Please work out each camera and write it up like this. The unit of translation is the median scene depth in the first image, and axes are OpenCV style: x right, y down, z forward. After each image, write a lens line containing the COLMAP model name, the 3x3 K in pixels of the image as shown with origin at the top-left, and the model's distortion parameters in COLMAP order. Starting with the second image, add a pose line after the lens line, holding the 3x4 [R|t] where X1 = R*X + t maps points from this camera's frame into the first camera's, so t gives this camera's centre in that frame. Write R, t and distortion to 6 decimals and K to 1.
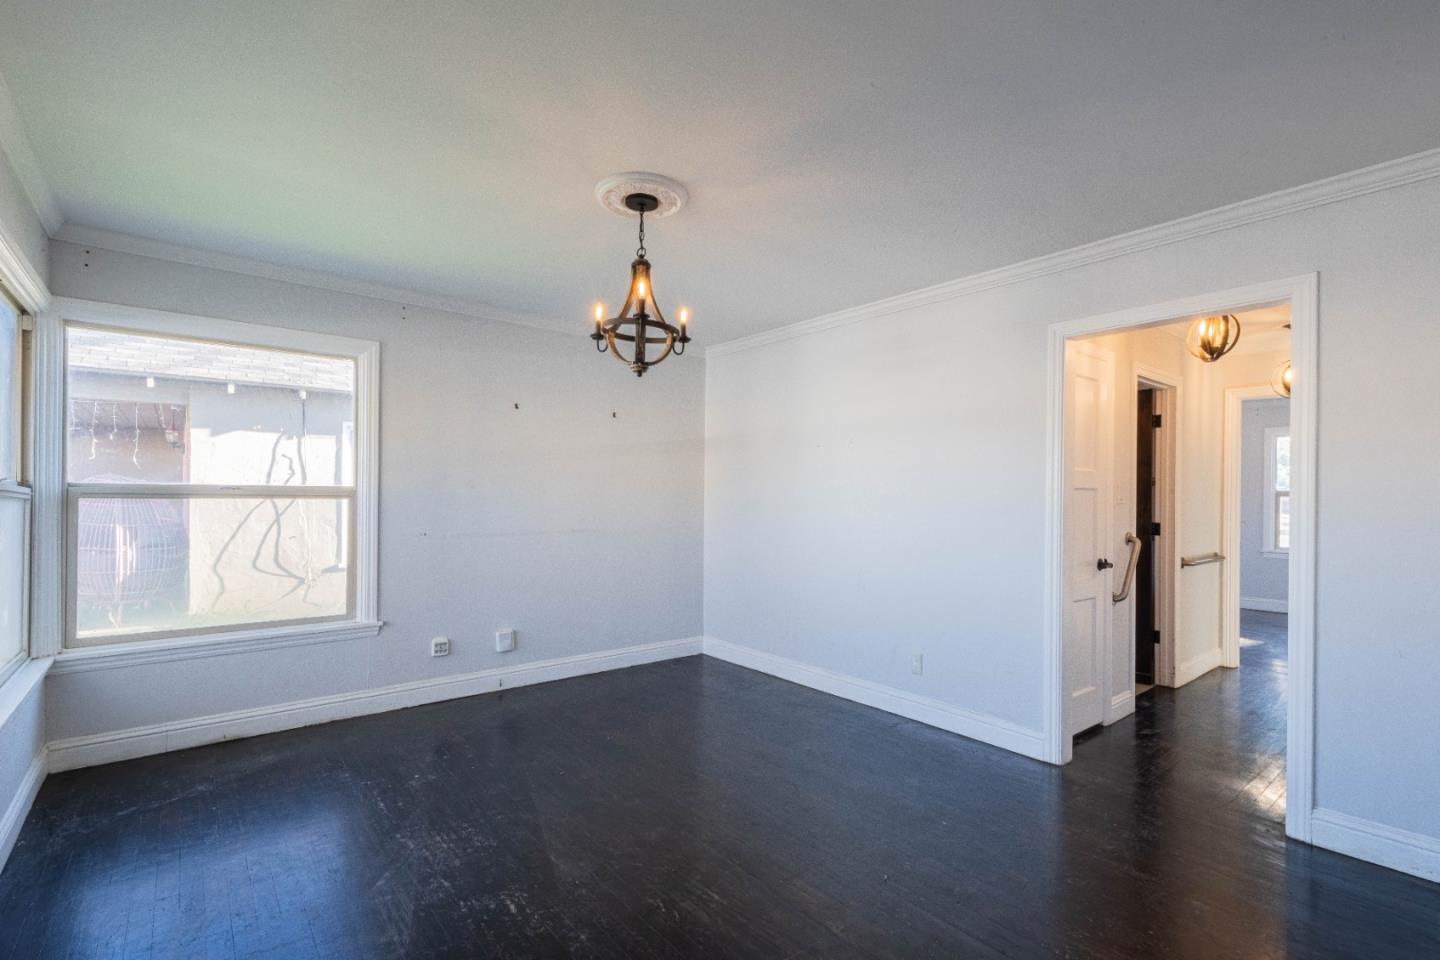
lens RADIAL K [[649.5, 0, 716.0], [0, 649.5, 501.2], [0, 0, 1]] dist [0.022112, 0.000386]
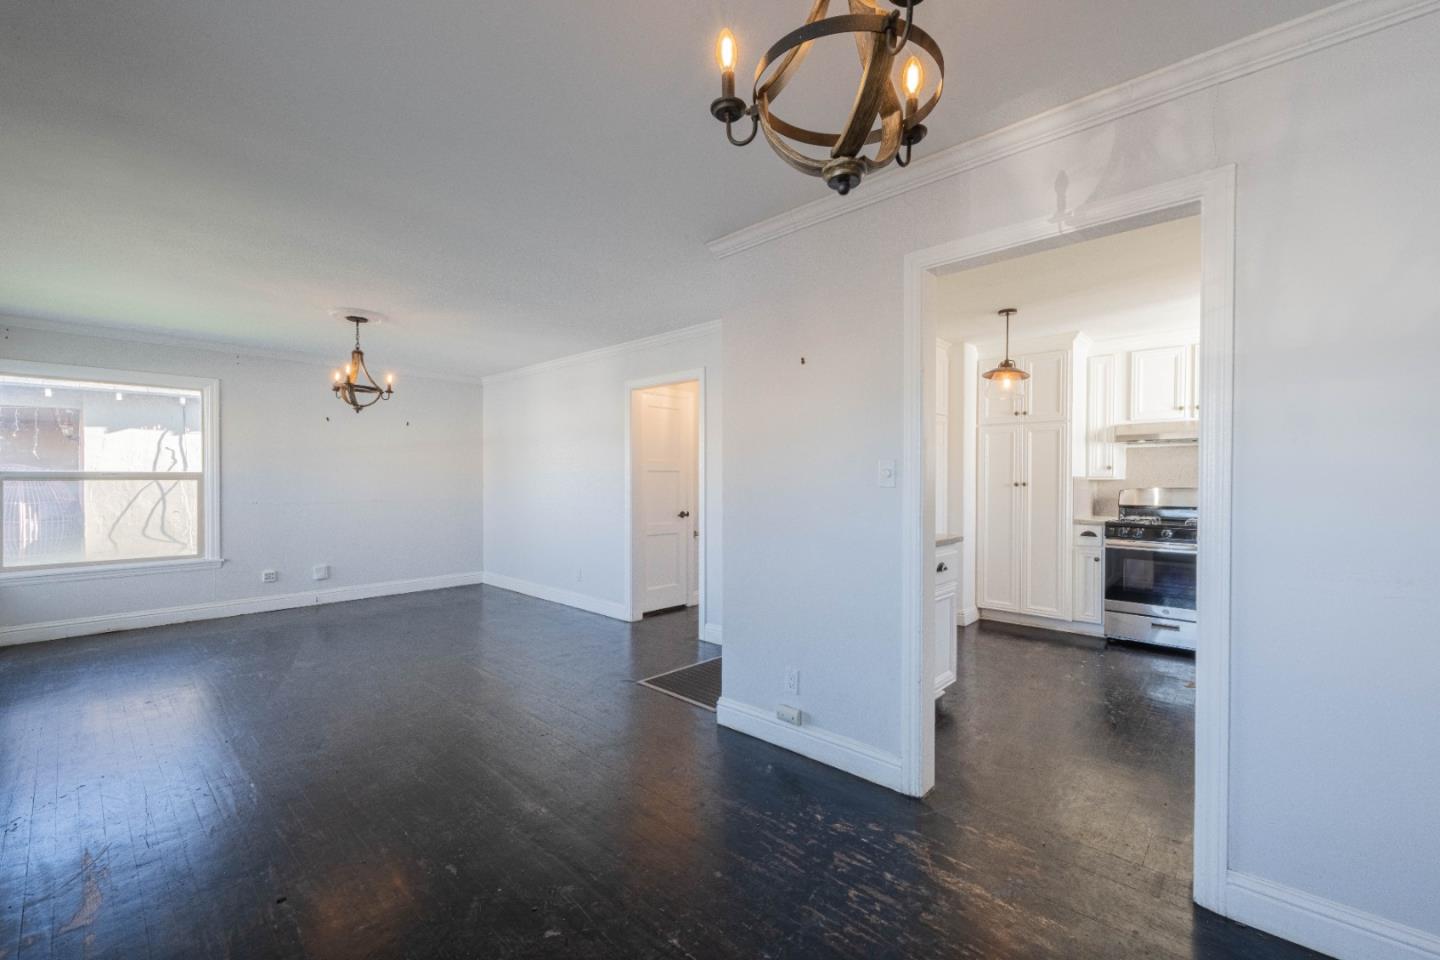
lens RADIAL K [[573.8, 0, 721.5], [0, 573.8, 485.9], [0, 0, 1]] dist [0.005892, -0.000245]
pose [[0.987888, -0.009933, 0.154847, 0.347564], [0.008682, 0.999924, 0.008753, 0.006185], [-0.154922, -0.007303, 0.987900, -0.417208]]
